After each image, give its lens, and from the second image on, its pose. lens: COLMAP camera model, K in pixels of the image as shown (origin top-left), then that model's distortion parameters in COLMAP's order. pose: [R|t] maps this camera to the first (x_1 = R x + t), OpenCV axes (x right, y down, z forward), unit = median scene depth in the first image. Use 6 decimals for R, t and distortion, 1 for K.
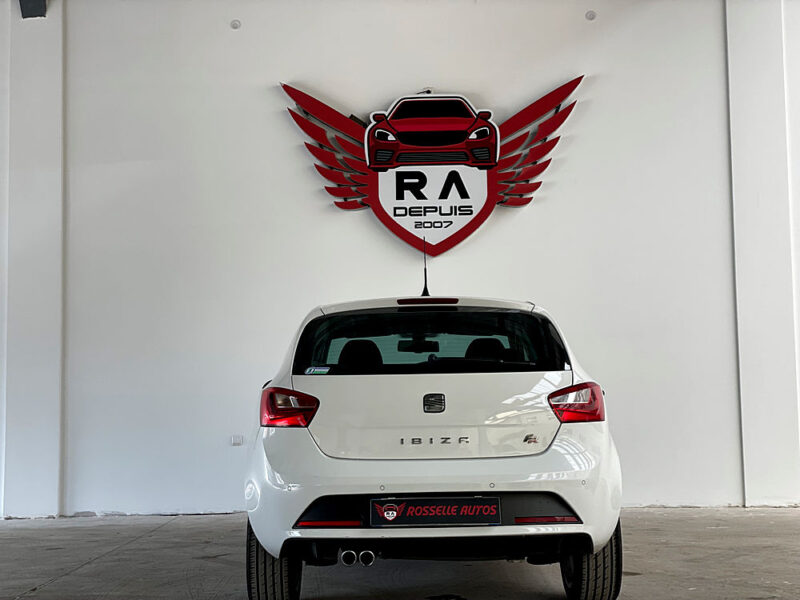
lens RADIAL K [[1221.0, 0, 411.6], [0, 1221.0, 299.7], [0, 0, 1]] dist [0.120189, 0.000000]
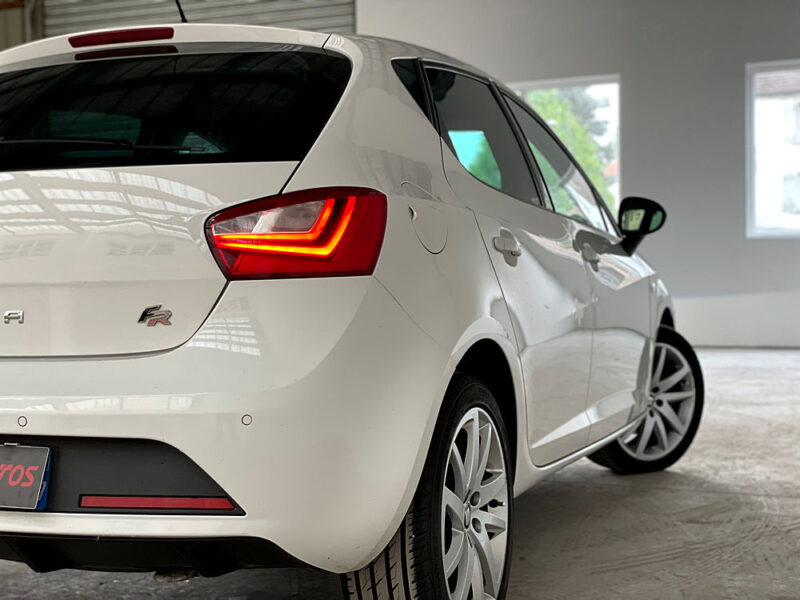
lens RADIAL K [[1329.3, 0, 398.4], [0, 1329.3, 297.1], [0, 0, 1]] dist [-0.009047, 0.000000]
pose [[0.924509, 0.005792, -0.381116, 0.178731], [0.033225, 0.994854, 0.095716, 0.032178], [0.379710, -0.101153, 0.919559, 0.298900]]
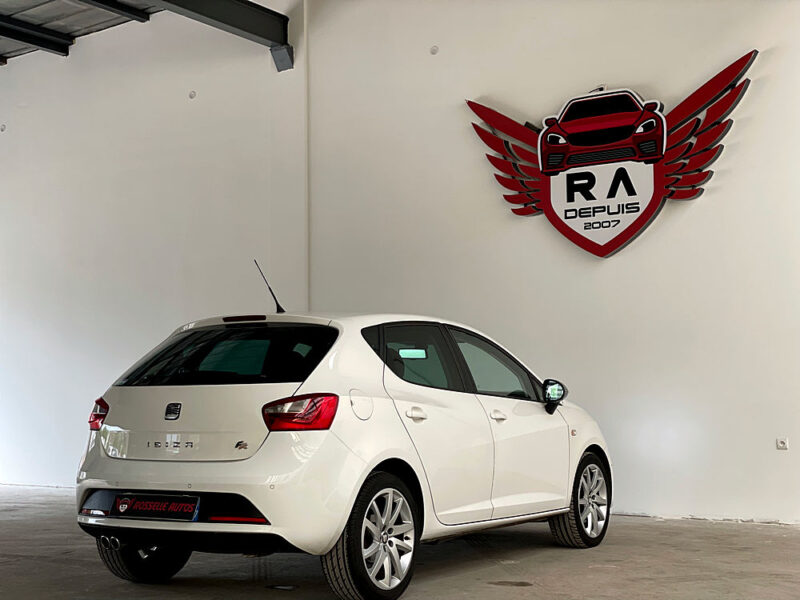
lens RADIAL K [[1221.0, 0, 393.0], [0, 1221.0, 311.5], [0, 0, 1]] dist [0.120189, 0.000000]
pose [[0.845279, -0.028448, -0.533567, 0.400036], [0.037357, 0.999285, 0.005902, -0.003737], [0.533017, -0.024921, 0.845737, 0.073623]]
